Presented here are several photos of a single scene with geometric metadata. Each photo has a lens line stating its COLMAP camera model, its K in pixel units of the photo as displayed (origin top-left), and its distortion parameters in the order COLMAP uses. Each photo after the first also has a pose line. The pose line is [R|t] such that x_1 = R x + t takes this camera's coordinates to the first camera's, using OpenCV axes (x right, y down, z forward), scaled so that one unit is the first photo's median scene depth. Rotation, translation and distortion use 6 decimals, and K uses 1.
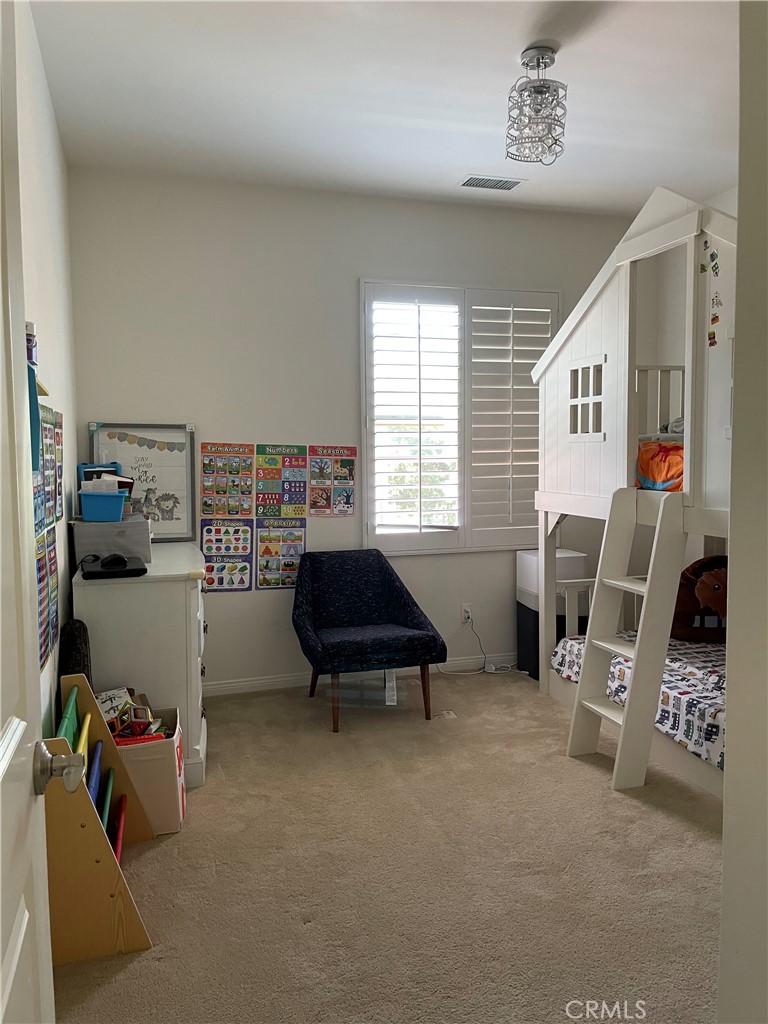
lens RADIAL K [[767.4, 0, 384.0], [0, 767.4, 512.0], [0, 0, 1]] dist [0.109765, -0.155508]
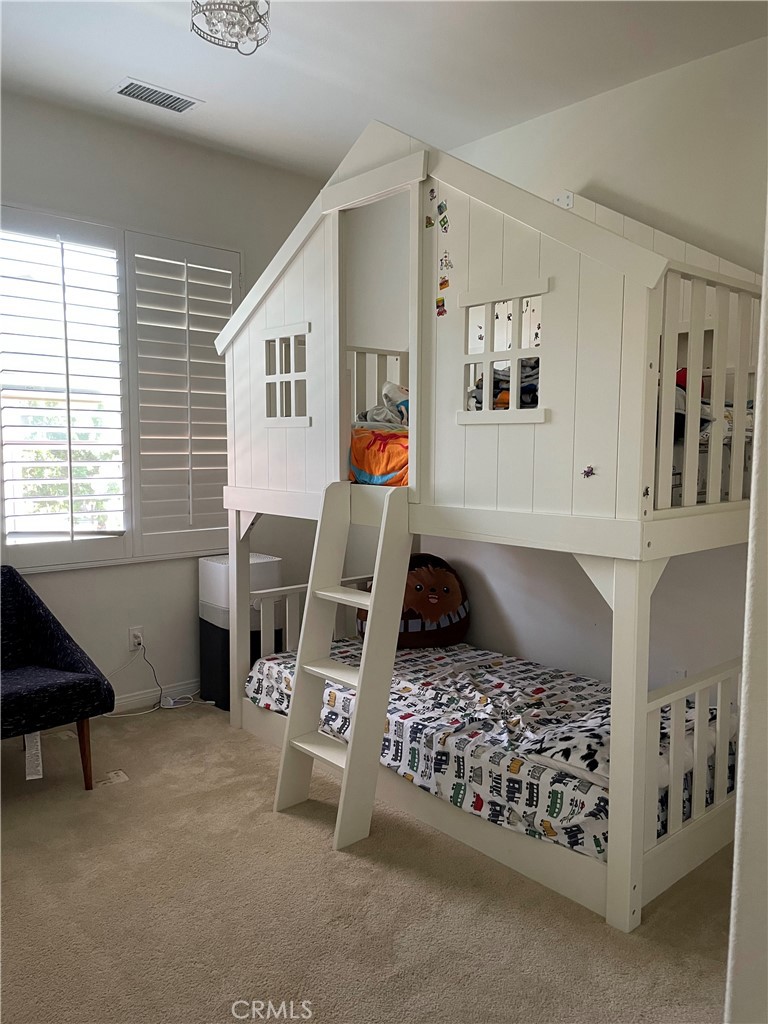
lens RADIAL K [[767.4, 0, 384.0], [0, 767.4, 512.0], [0, 0, 1]] dist [0.109765, -0.155508]
pose [[0.904834, -0.021530, 0.425221, -0.000796], [0.018534, 0.999766, 0.011183, -0.006124], [-0.425362, -0.002238, 0.905021, 0.200134]]
